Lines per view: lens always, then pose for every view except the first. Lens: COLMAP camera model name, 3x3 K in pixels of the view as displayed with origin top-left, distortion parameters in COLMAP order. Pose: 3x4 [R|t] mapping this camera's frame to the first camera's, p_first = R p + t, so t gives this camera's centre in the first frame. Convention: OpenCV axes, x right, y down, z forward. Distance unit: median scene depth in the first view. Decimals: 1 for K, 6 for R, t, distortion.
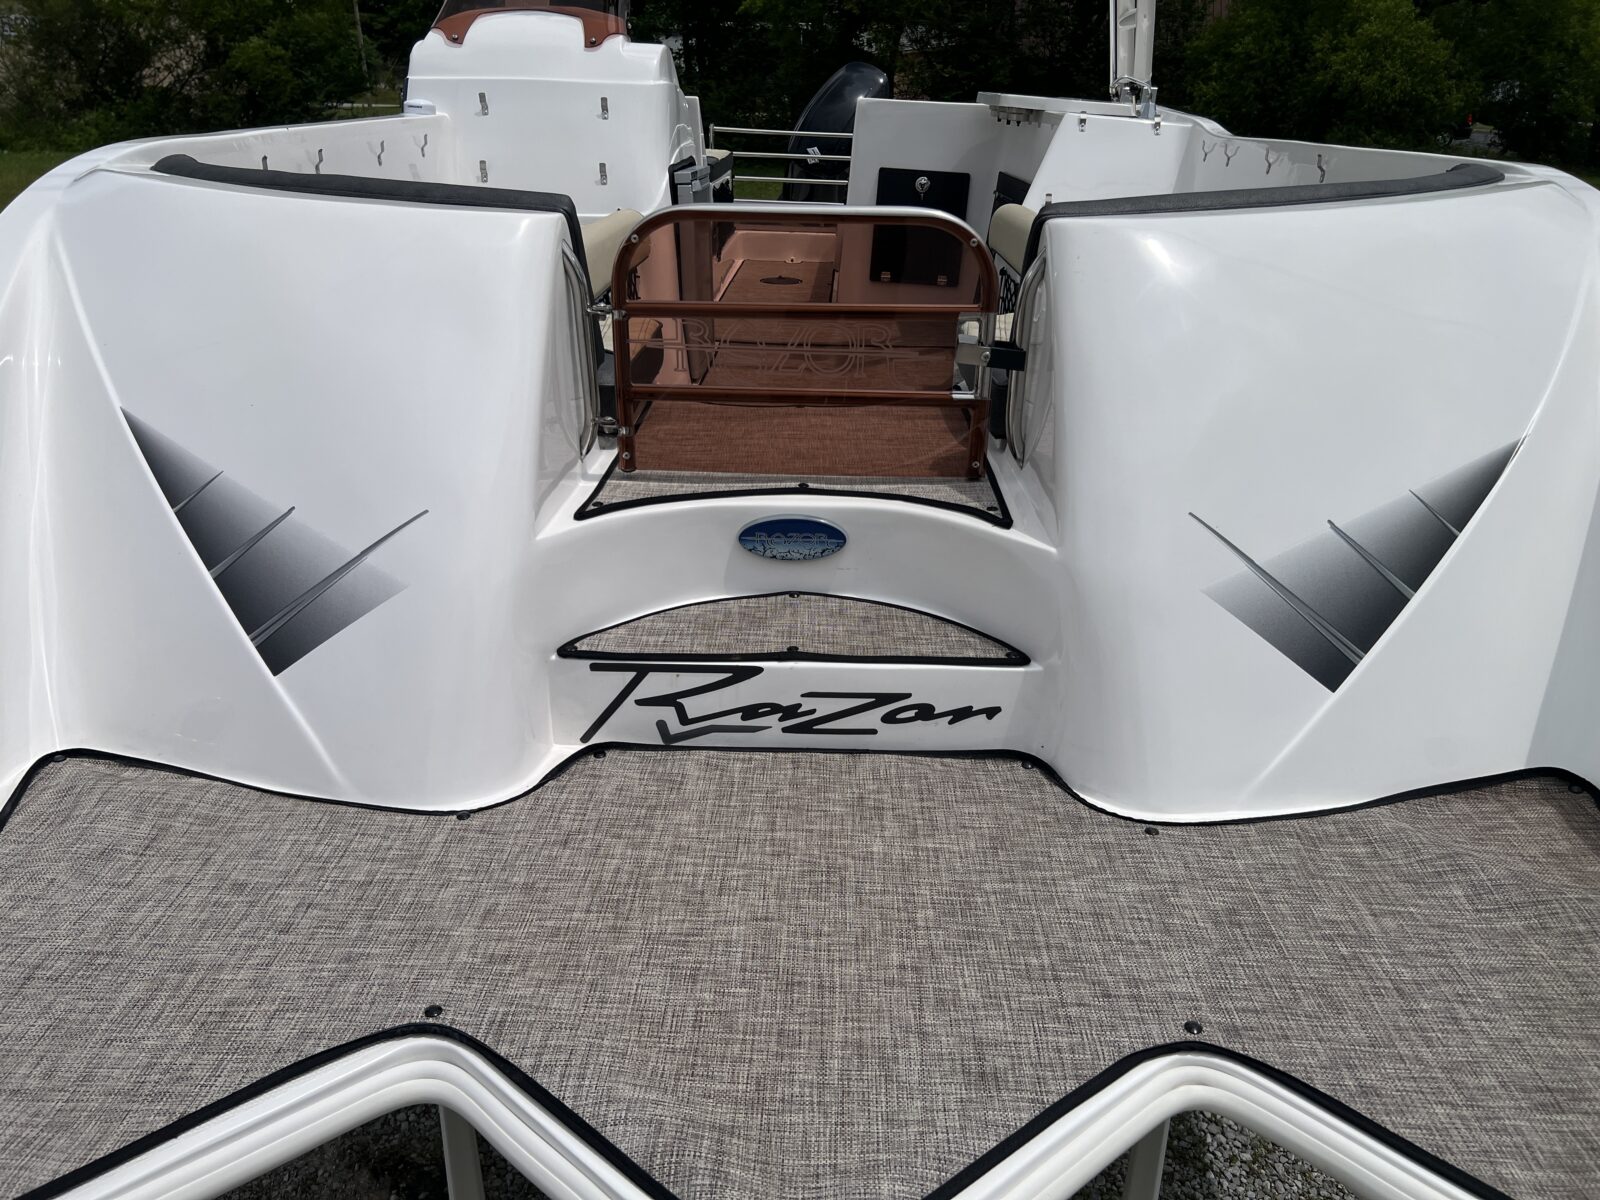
lens RADIAL K [[1206.7, 0, 795.9], [0, 1206.7, 605.0], [0, 0, 1]] dist [0.040851, -0.039195]
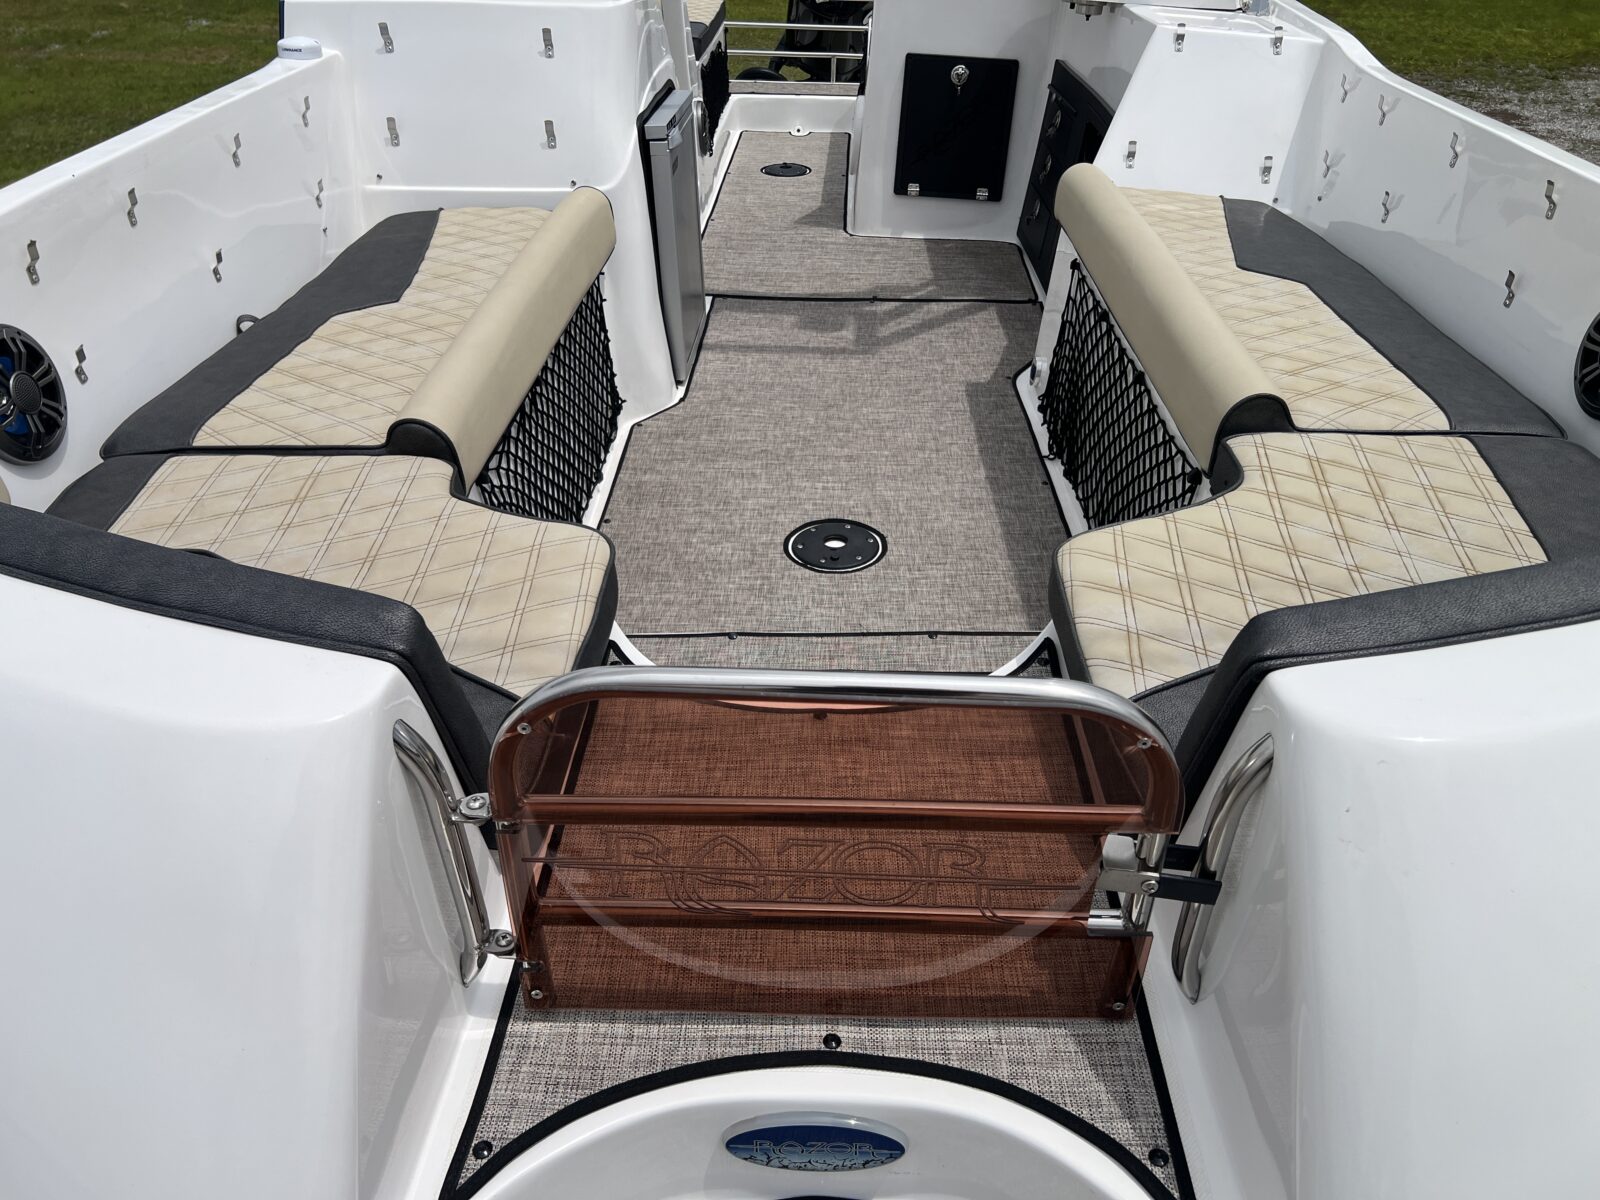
lens RADIAL K [[1206.7, 0, 804.6], [0, 1206.7, 595.2], [0, 0, 1]] dist [0.040851, -0.039195]
pose [[0.999932, -0.011468, -0.002021, -0.001525], [0.011644, 0.986217, 0.165049, -0.182464], [0.000101, -0.165061, 0.986283, 0.190598]]
